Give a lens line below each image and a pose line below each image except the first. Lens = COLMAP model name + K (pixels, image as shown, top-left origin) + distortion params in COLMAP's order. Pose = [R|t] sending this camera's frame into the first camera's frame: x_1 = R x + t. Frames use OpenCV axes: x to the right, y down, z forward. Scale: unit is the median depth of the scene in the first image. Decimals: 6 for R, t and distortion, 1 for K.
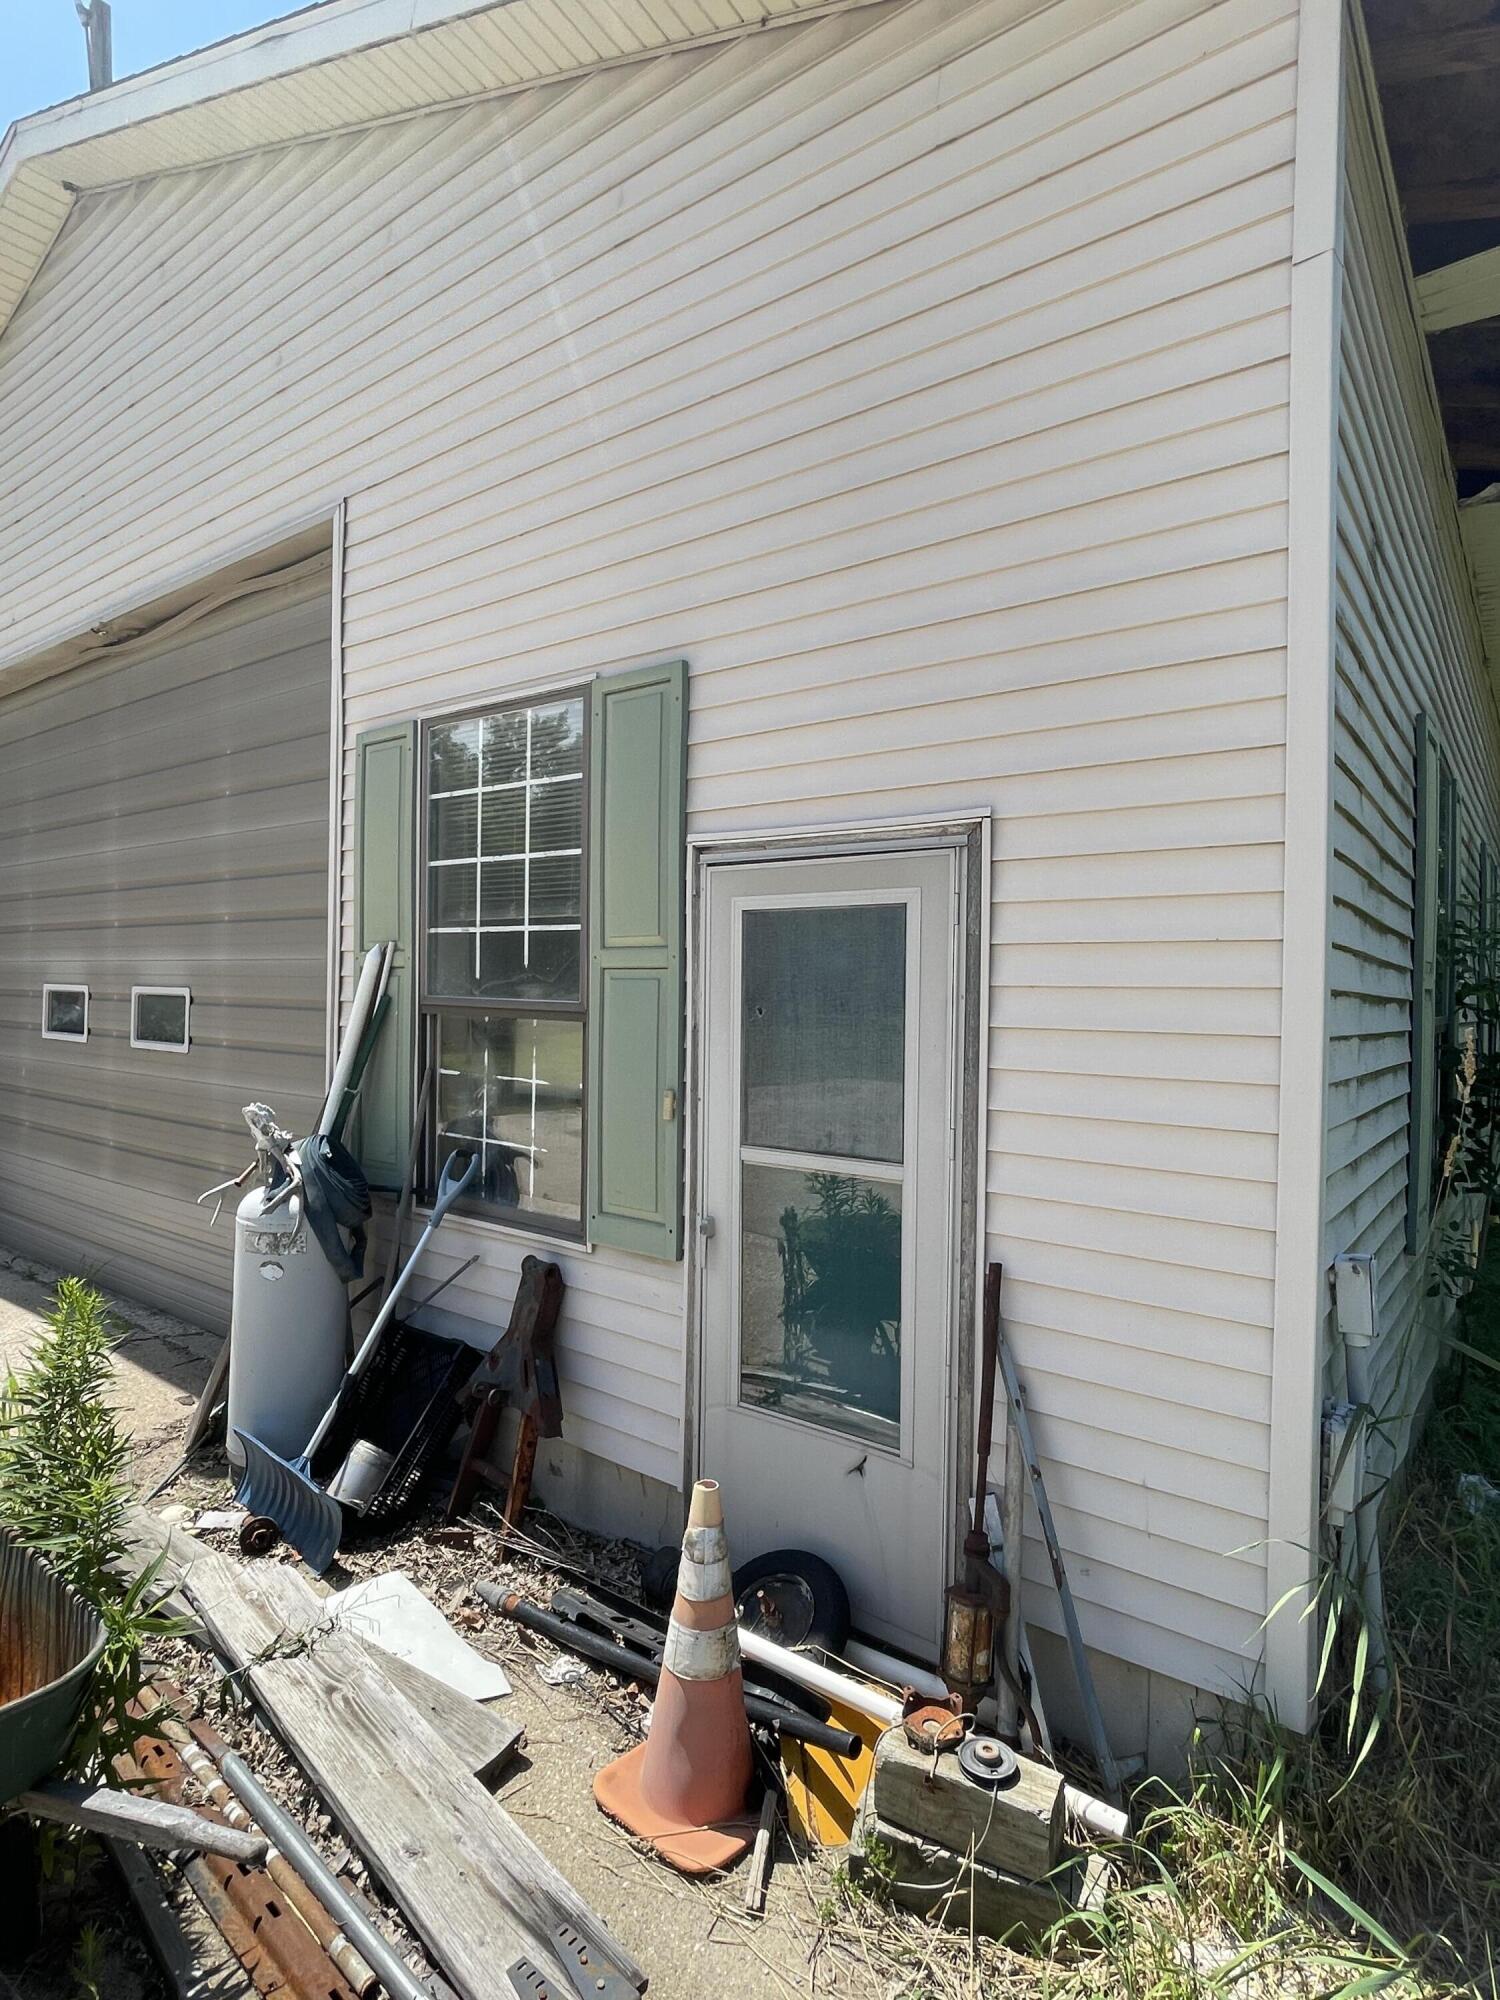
lens RADIAL K [[1060.5, 0, 750.0], [0, 1060.5, 1000.0], [0, 0, 1]] dist [0.000604, 0.000508]
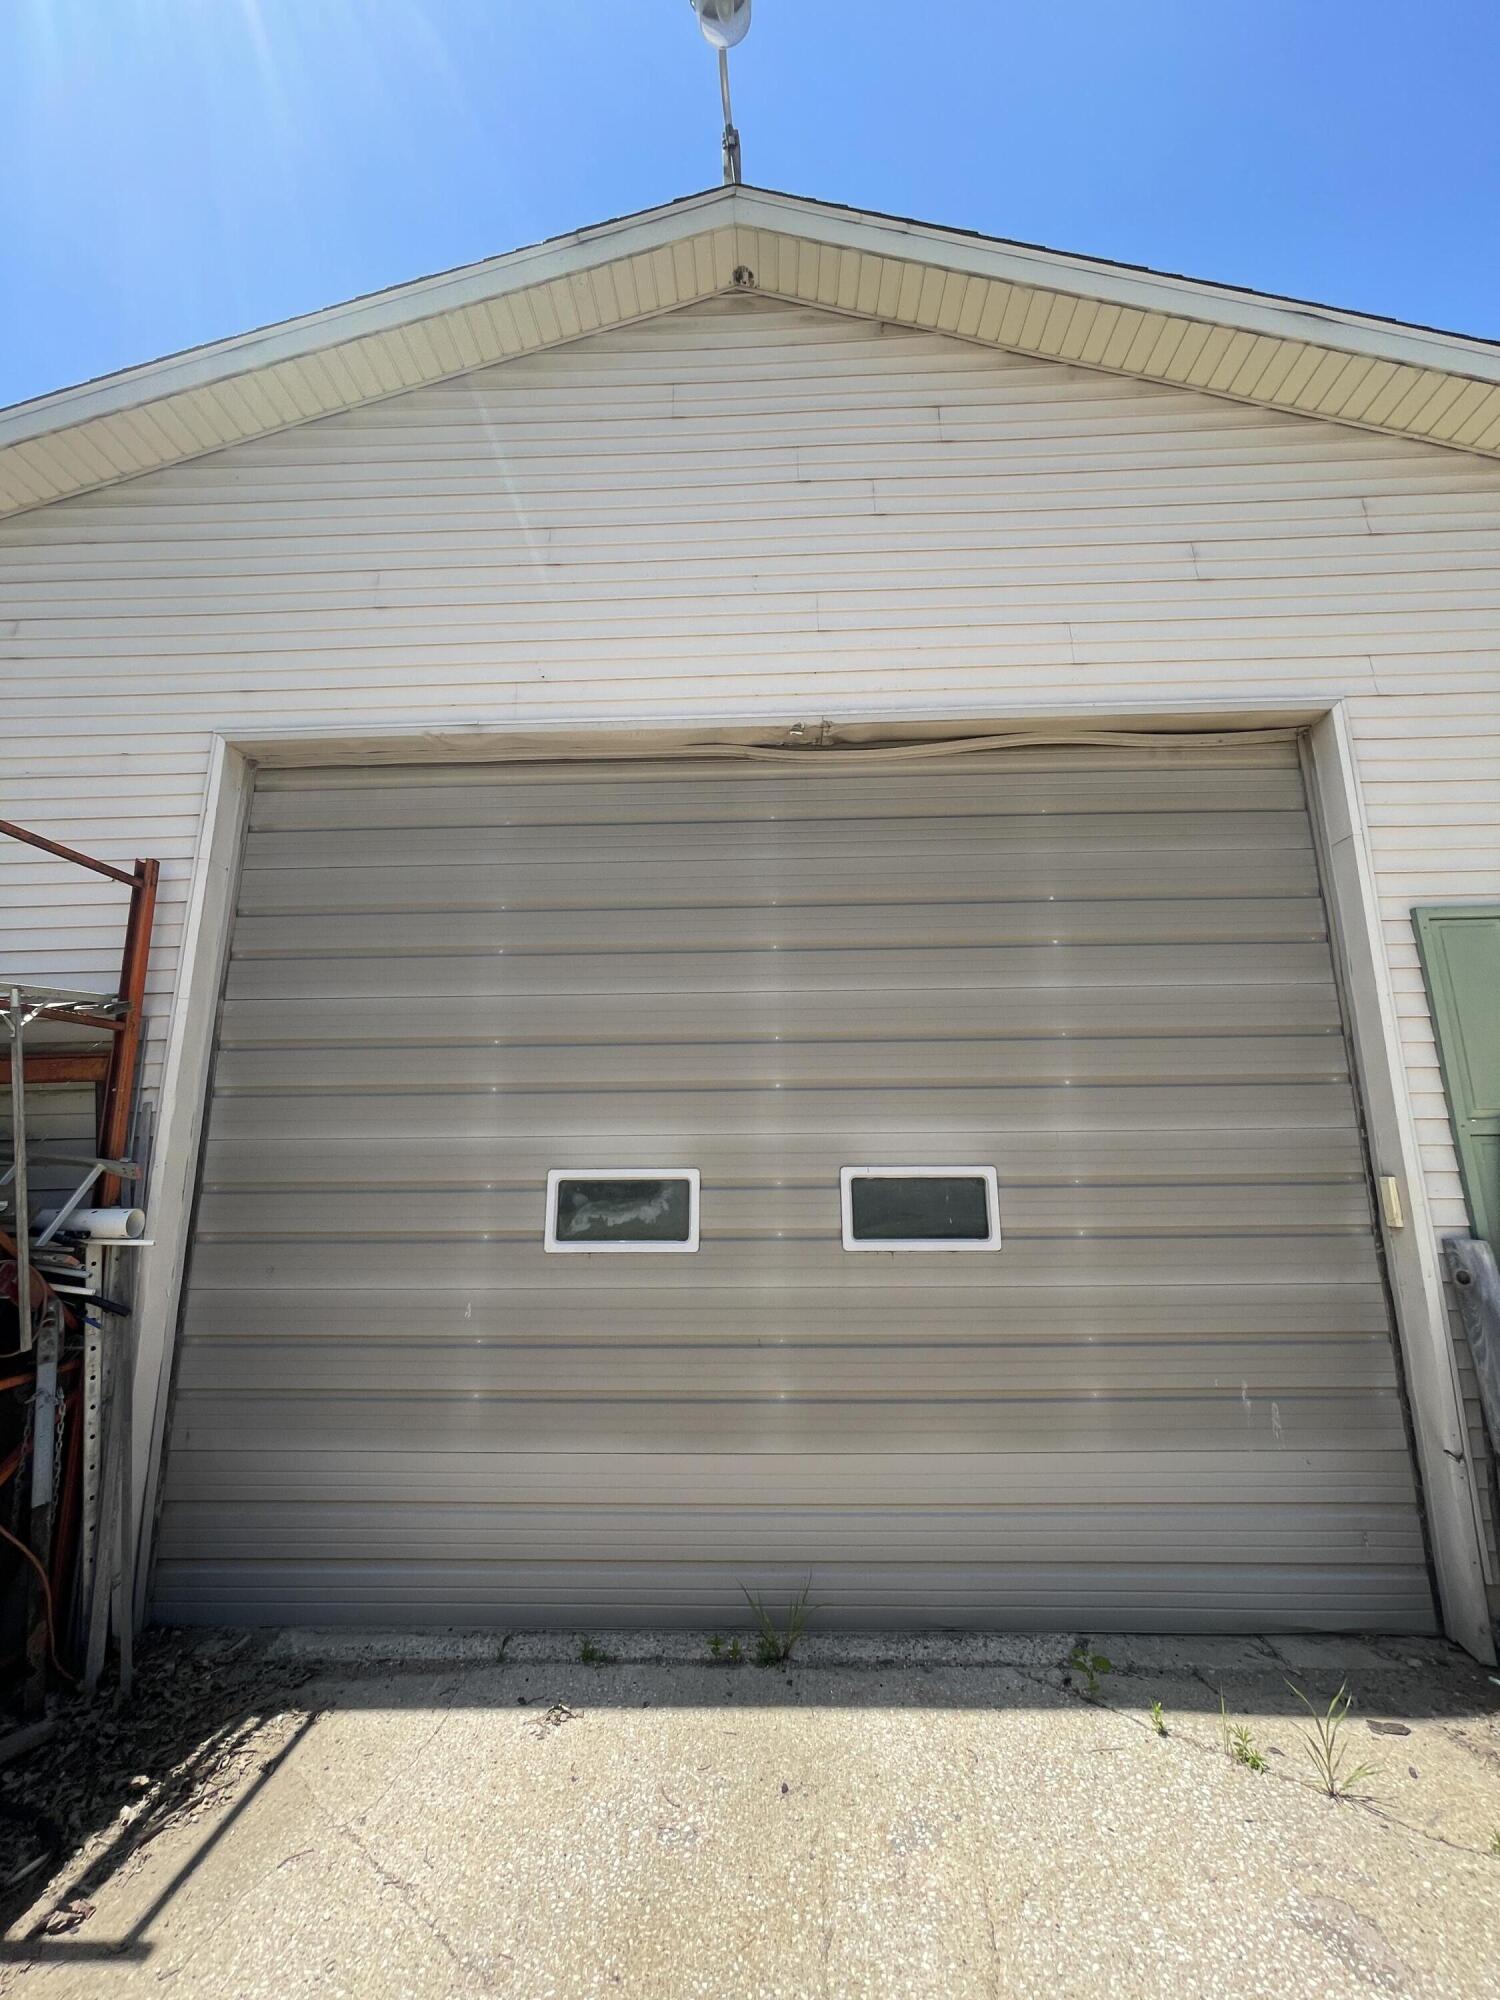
lens RADIAL K [[795.6, 0, 750.0], [0, 795.6, 1000.0], [0, 0, 1]] dist [0.000182, -0.000254]
pose [[0.818788, 0.087699, 0.567359, -0.976808], [0.029491, 0.980533, -0.194126, -0.022186], [-0.573339, 0.175680, 0.800262, 0.559505]]
